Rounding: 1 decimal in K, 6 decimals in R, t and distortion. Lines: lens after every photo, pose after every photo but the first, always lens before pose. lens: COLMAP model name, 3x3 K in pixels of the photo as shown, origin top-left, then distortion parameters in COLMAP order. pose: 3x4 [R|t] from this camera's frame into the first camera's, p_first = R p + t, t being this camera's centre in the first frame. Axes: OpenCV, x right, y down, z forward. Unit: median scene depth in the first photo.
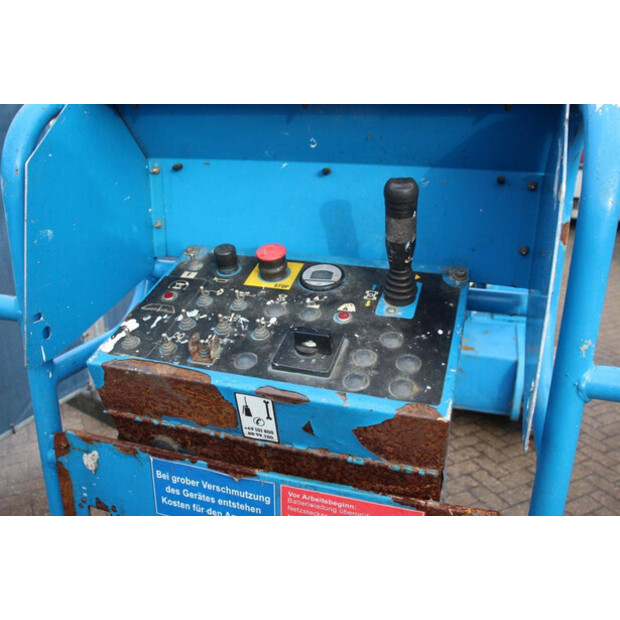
lens RADIAL K [[550.9, 0, 310.9], [0, 550.9, 312.2], [0, 0, 1]] dist [-0.062009, -0.015542]
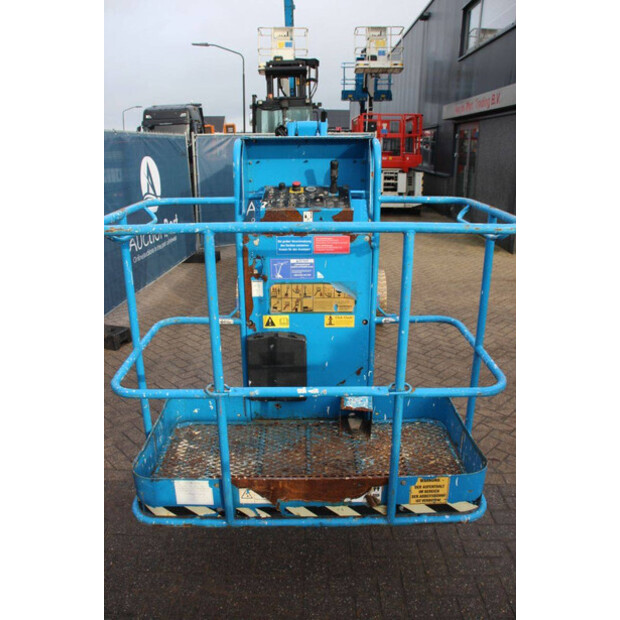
lens RADIAL K [[501.4, 0, 313.5], [0, 501.4, 310.2], [0, 0, 1]] dist [-0.138018, 0.109417]
pose [[0.956270, -0.113953, 0.269373, -0.966645], [0.112025, 0.993449, 0.022573, 0.673719], [-0.270180, 0.008591, 0.962771, -2.215591]]
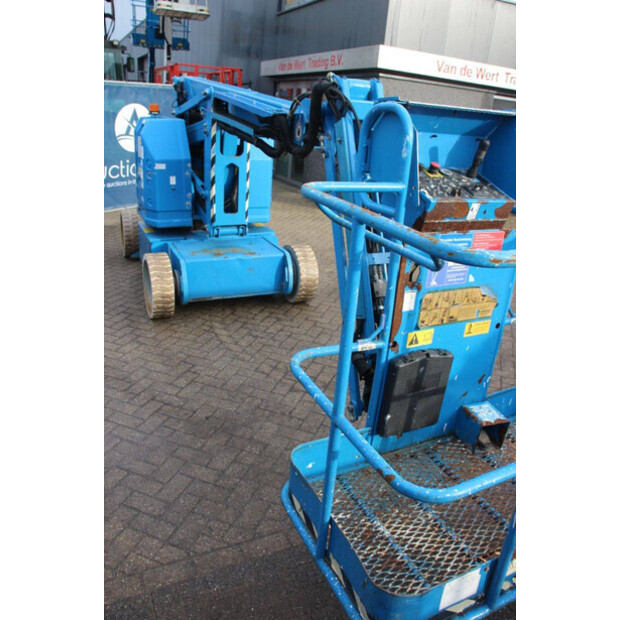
lens RADIAL K [[501.4, 0, 311.2], [0, 501.4, 311.3], [0, 0, 1]] dist [-0.138018, 0.109417]
pose [[0.737200, -0.227886, 0.636085, -2.440912], [0.156839, 0.973408, 0.166967, 0.107448], [-0.657220, -0.023325, 0.753338, -0.534524]]
